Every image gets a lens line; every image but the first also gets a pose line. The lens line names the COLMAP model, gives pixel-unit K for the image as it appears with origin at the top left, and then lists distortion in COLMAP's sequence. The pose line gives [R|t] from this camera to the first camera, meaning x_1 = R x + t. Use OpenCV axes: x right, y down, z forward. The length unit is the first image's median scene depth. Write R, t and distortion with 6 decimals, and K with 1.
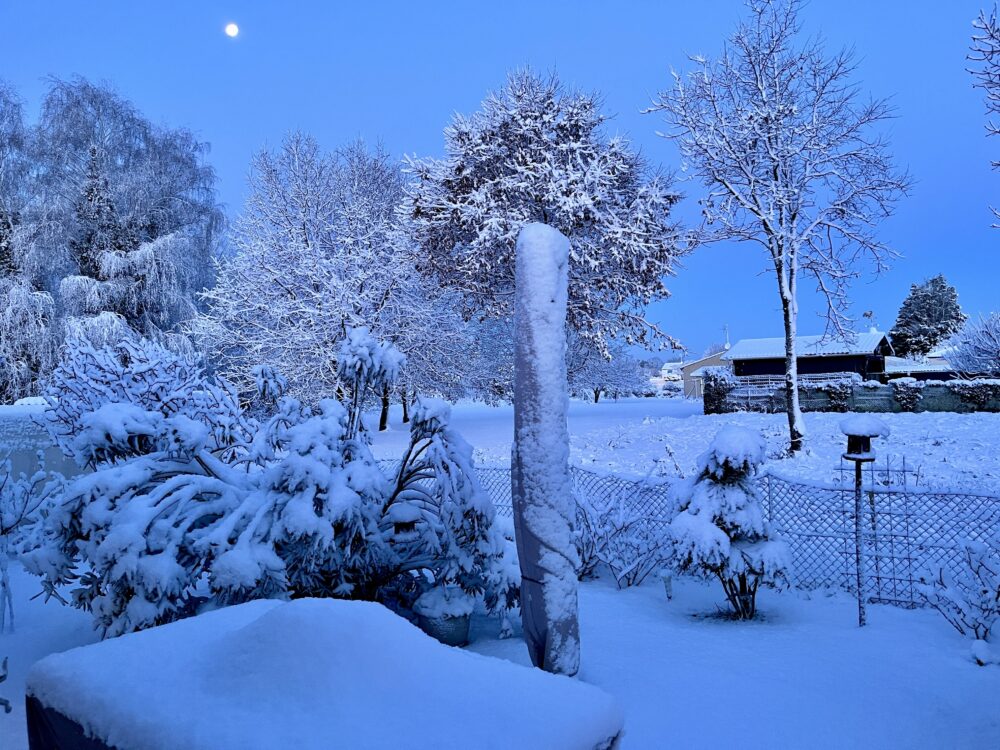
lens RADIAL K [[765.1, 0, 507.0], [0, 765.1, 367.5], [0, 0, 1]] dist [0.052329, -0.056281]
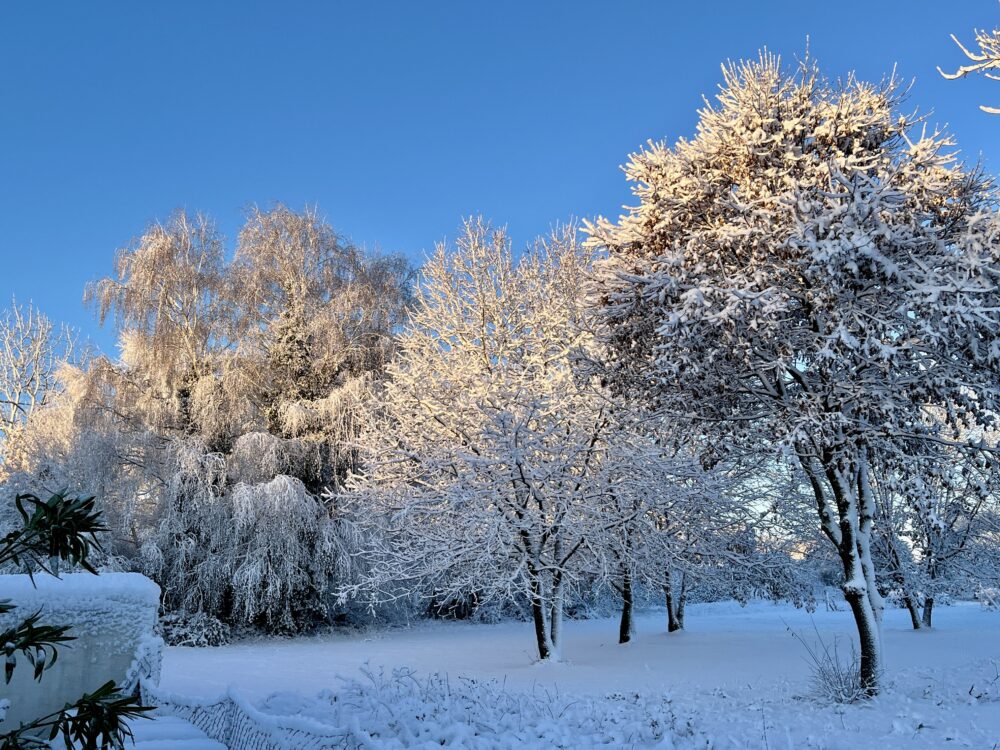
lens RADIAL K [[955.2, 0, 500.5], [0, 955.2, 369.0], [0, 0, 1]] dist [0.038931, 0.000000]
pose [[0.924481, -0.066969, -0.375300, 0.112666], [-0.005923, 0.981808, -0.189786, 0.010824], [0.381182, 0.177676, 0.907266, 0.257815]]
